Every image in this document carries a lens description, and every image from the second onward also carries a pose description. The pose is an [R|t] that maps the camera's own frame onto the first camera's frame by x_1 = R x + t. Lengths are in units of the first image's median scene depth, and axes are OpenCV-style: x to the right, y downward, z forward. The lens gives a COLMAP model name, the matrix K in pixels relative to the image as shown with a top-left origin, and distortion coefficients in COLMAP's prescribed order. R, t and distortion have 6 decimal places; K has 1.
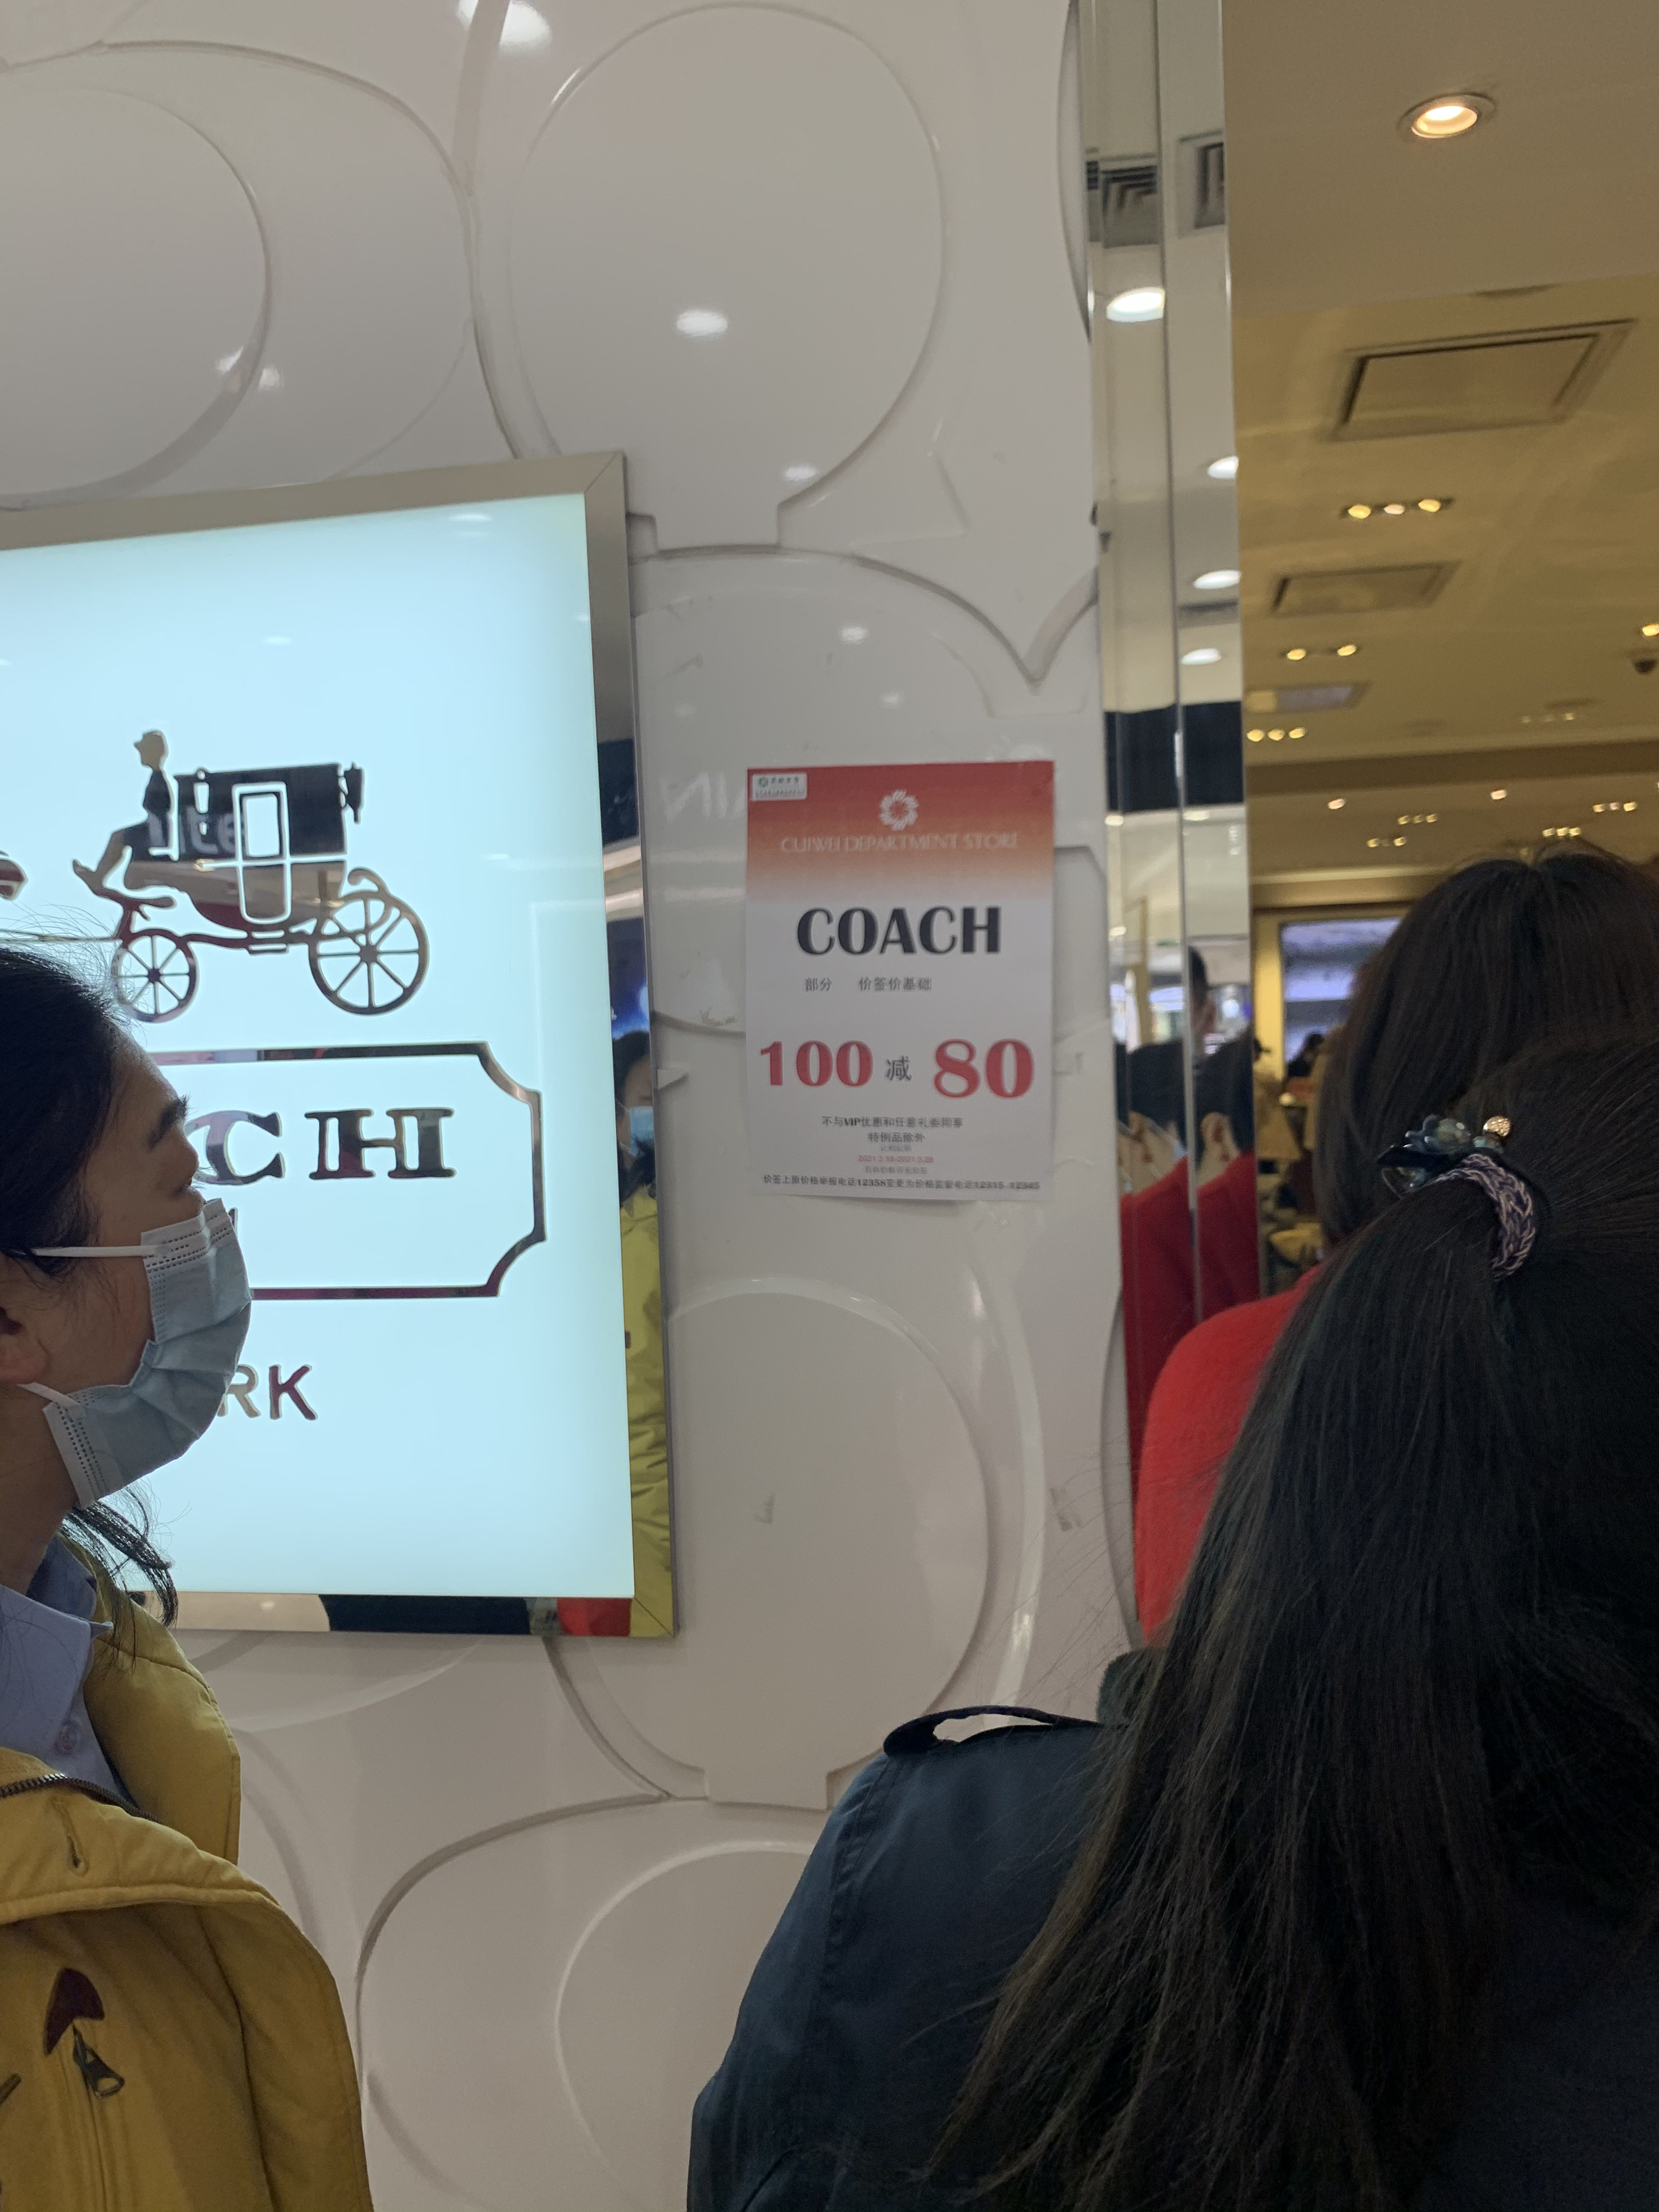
lens RADIAL K [[1707.1, 0, 829.5], [0, 1707.1, 1106.0], [0, 0, 1]] dist [-0.000523, 0.000296]
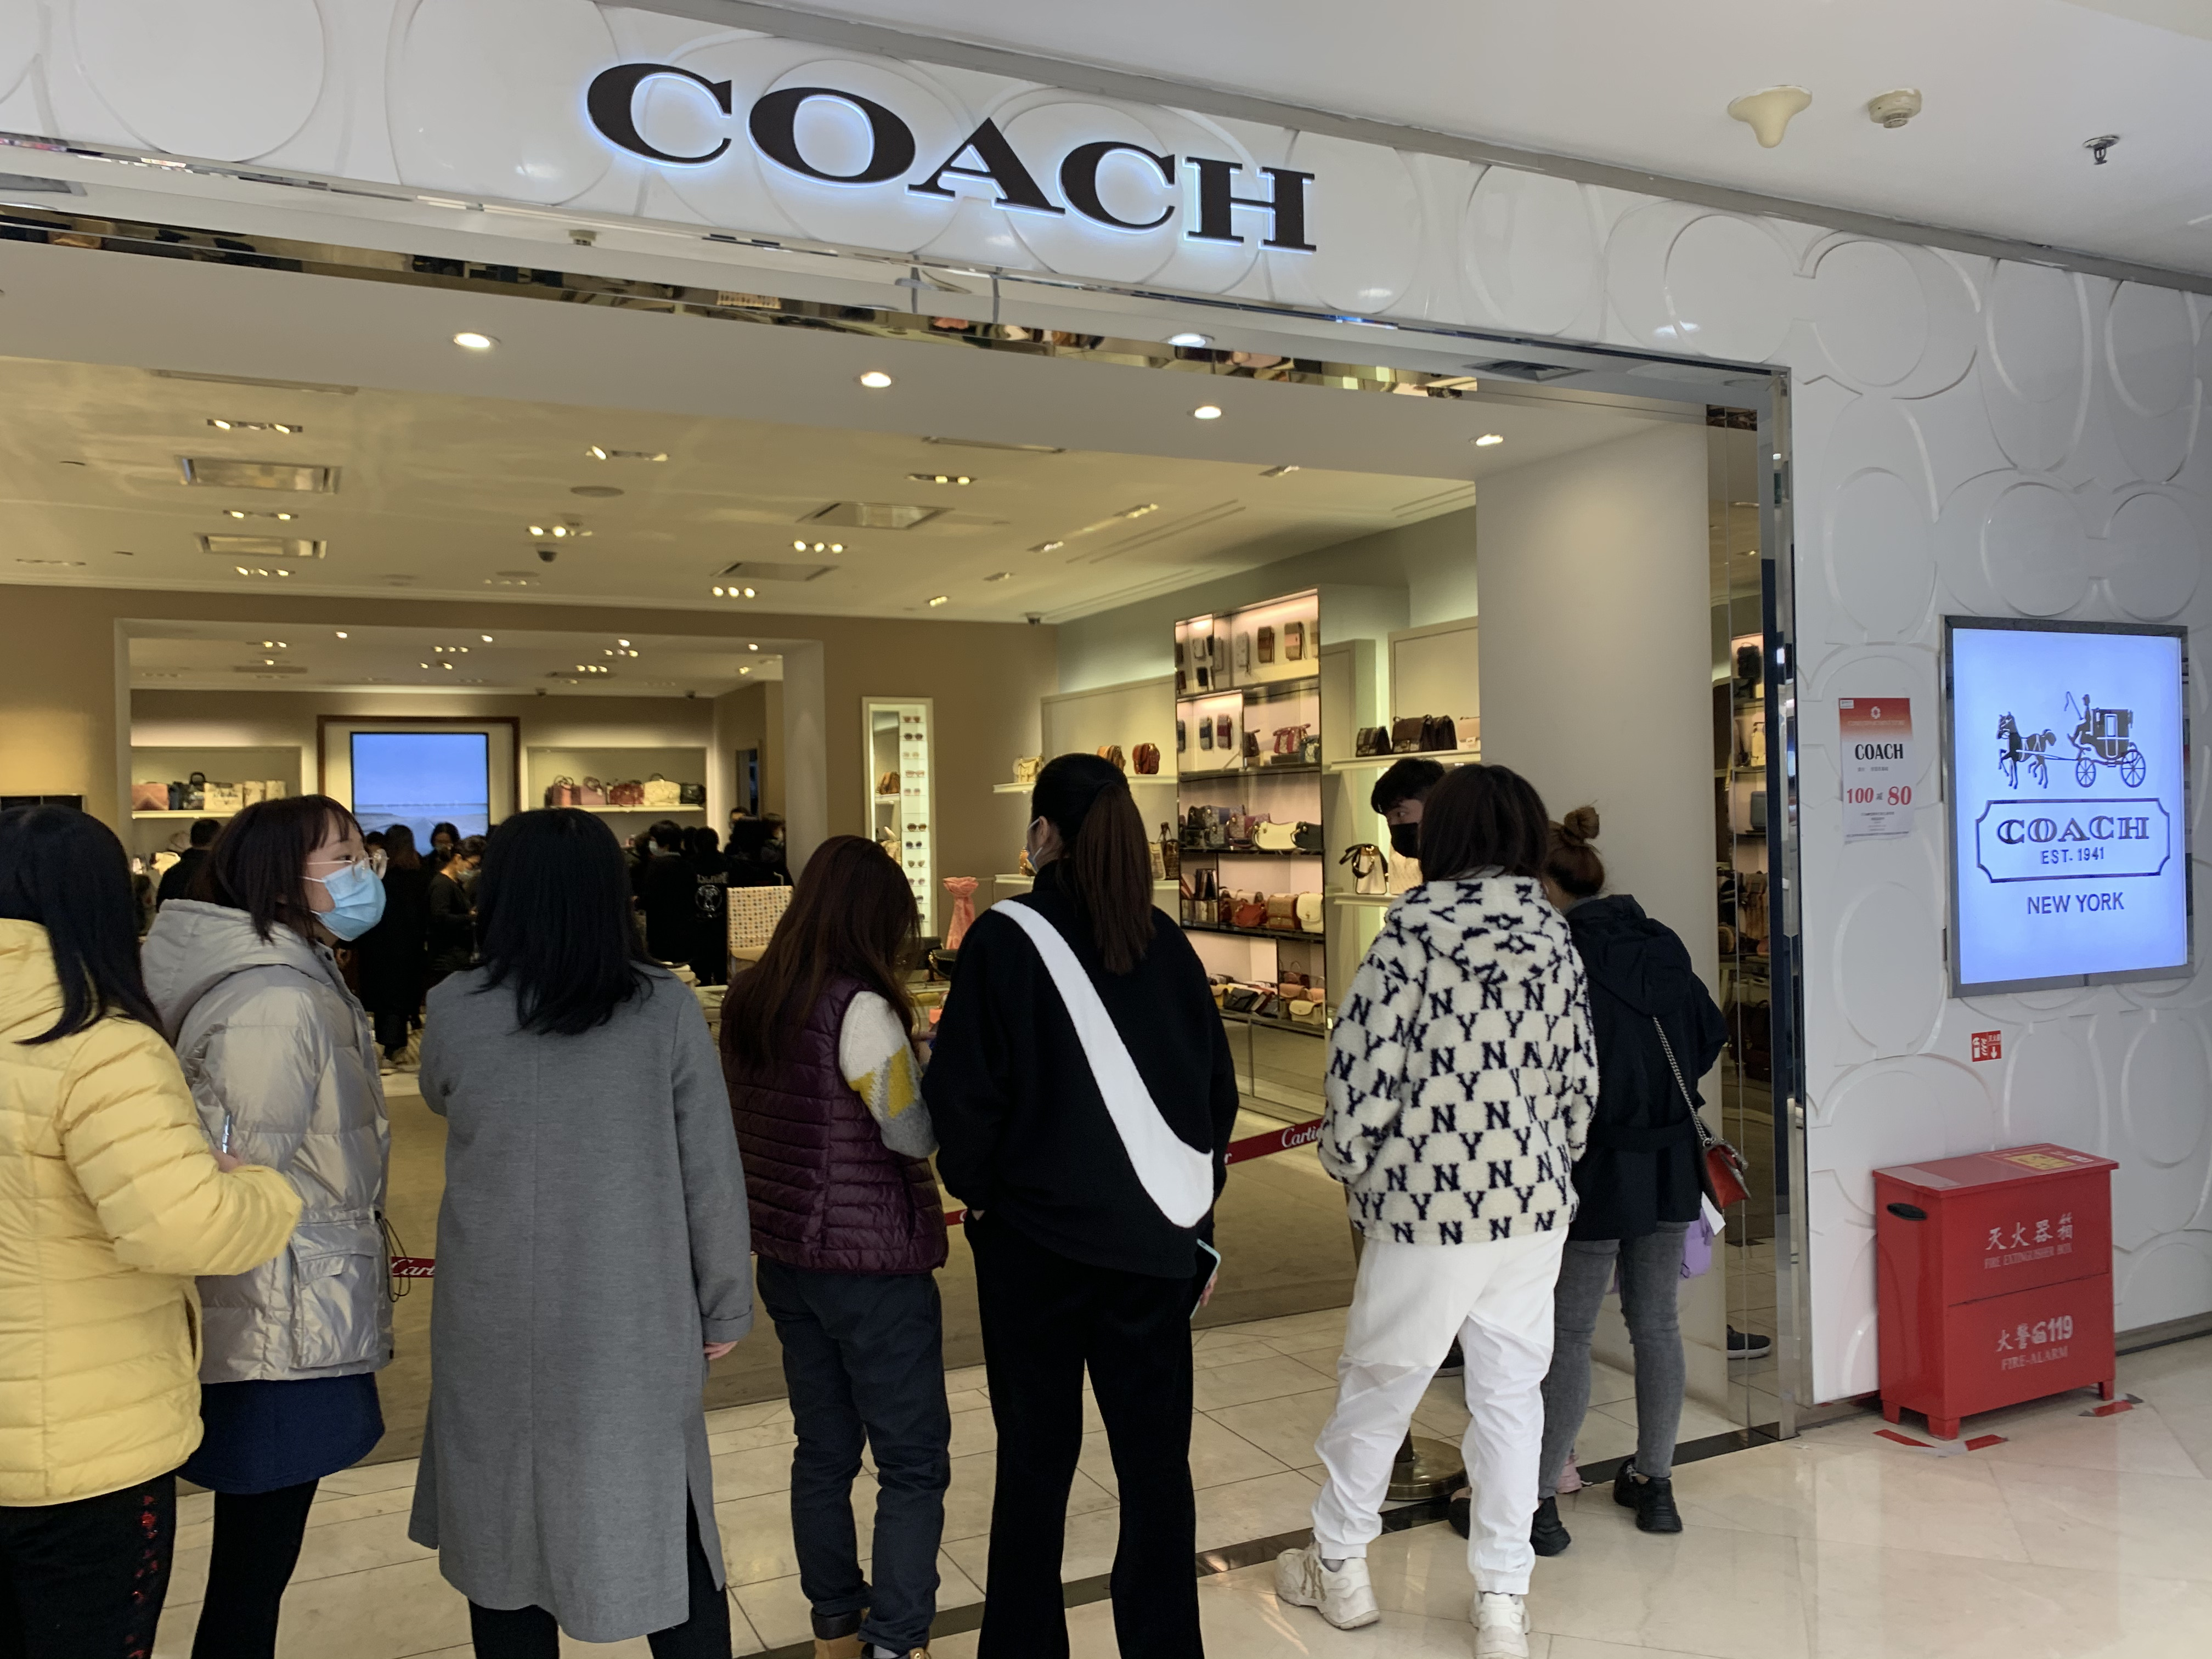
lens RADIAL K [[1707.1, 0, 1106.0], [0, 1707.1, 829.5], [0, 0, 1]] dist [-0.000523, 0.000296]
pose [[0.811728, 0.025928, 0.583460, -3.696400], [0.014402, 0.997822, -0.064378, 0.203726], [-0.583859, 0.060660, 0.809586, -0.470609]]
